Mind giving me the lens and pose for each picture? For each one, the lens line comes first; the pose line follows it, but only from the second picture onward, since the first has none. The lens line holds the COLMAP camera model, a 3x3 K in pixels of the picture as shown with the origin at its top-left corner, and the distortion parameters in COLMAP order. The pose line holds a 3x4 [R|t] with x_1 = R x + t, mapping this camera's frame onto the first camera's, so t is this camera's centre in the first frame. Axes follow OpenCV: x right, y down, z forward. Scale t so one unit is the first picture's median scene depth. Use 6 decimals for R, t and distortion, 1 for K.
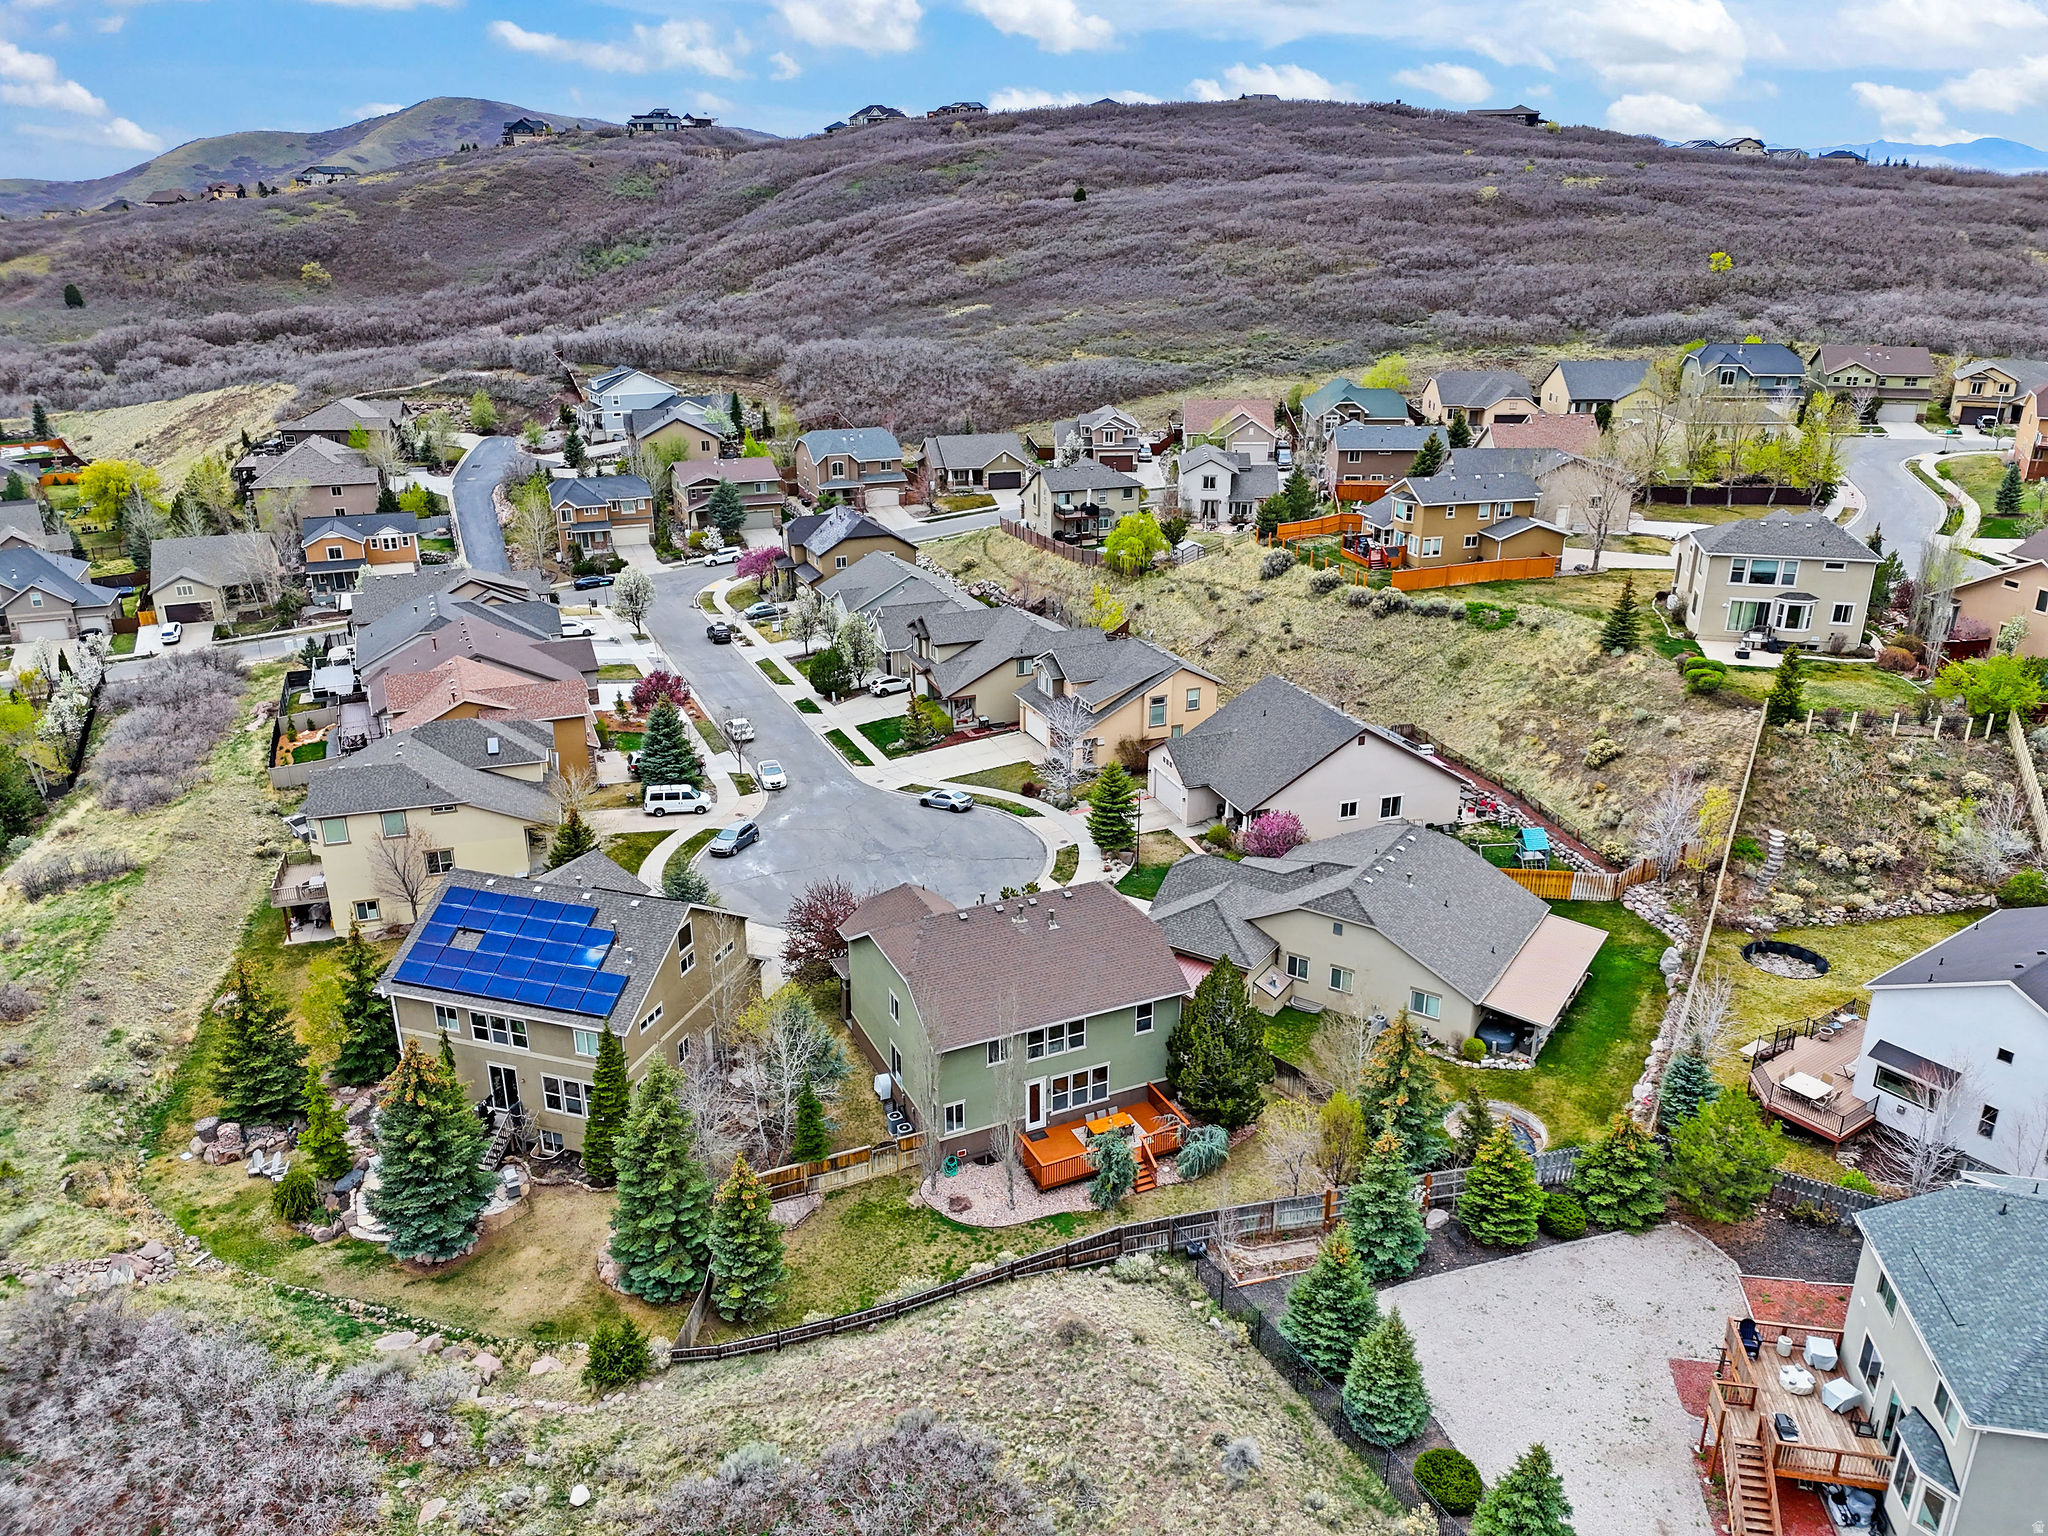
lens RADIAL K [[1493.3, 0, 1032.8], [0, 1493.3, 761.4], [0, 0, 1]] dist [0.075485, -0.074845]
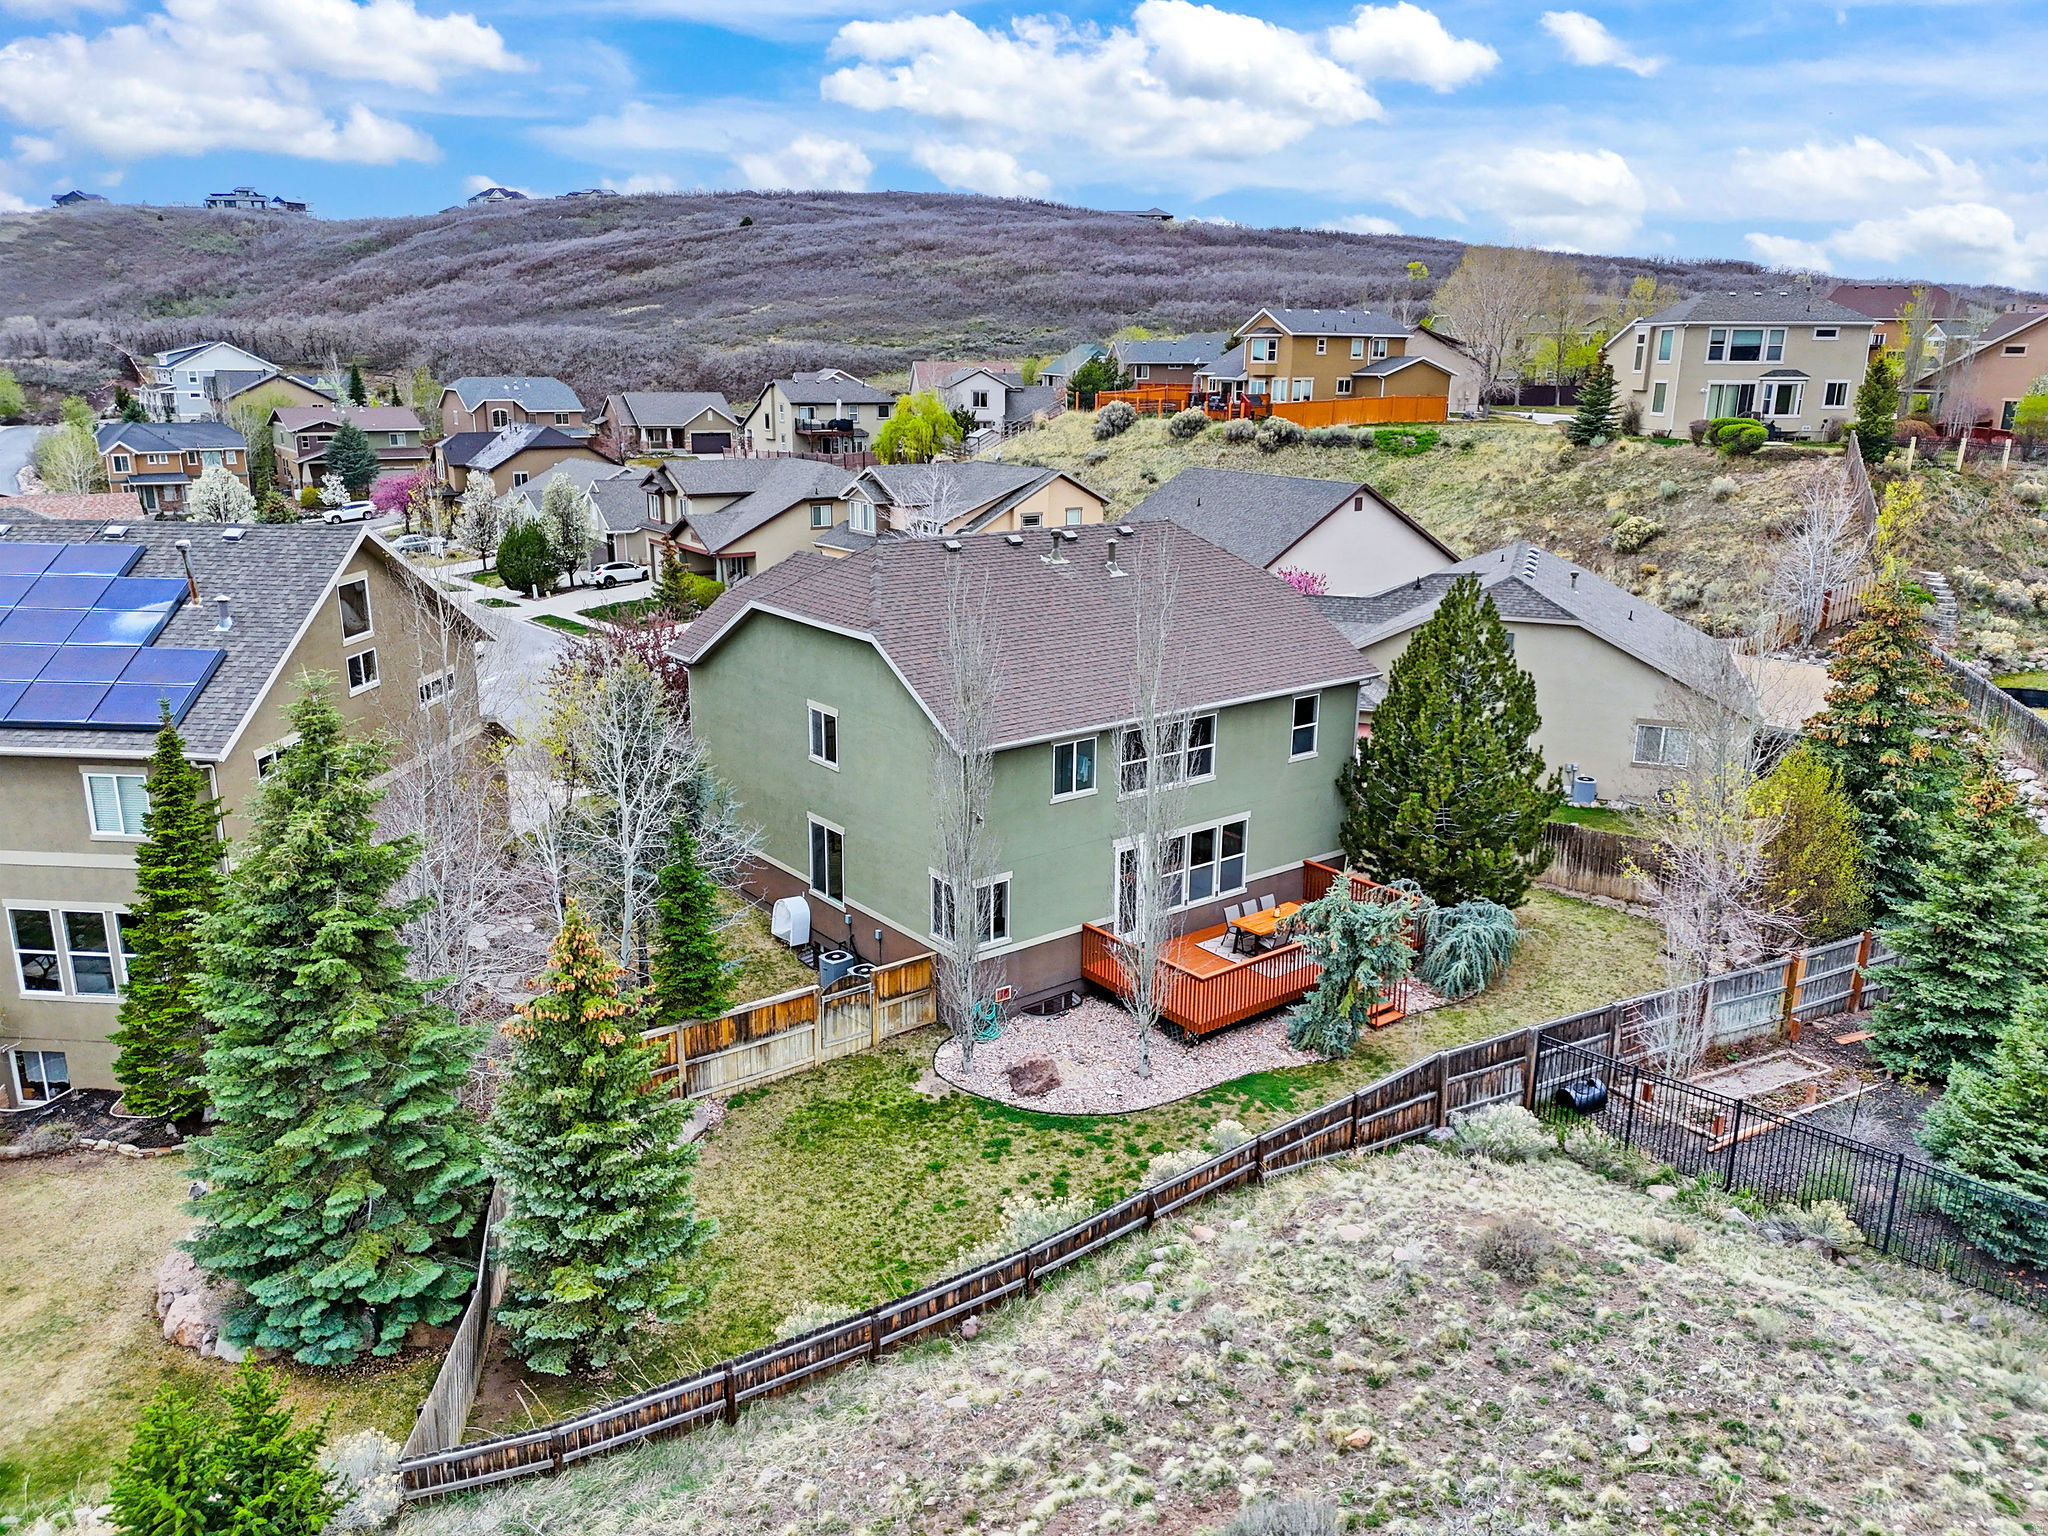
lens RADIAL K [[1493.3, 0, 1032.8], [0, 1493.3, 761.4], [0, 0, 1]] dist [0.075485, -0.074845]
pose [[0.972272, -0.050837, 0.228262, -0.139966], [0.071545, 0.993947, -0.083377, 0.222143], [-0.222641, 0.097396, 0.970023, 0.514016]]
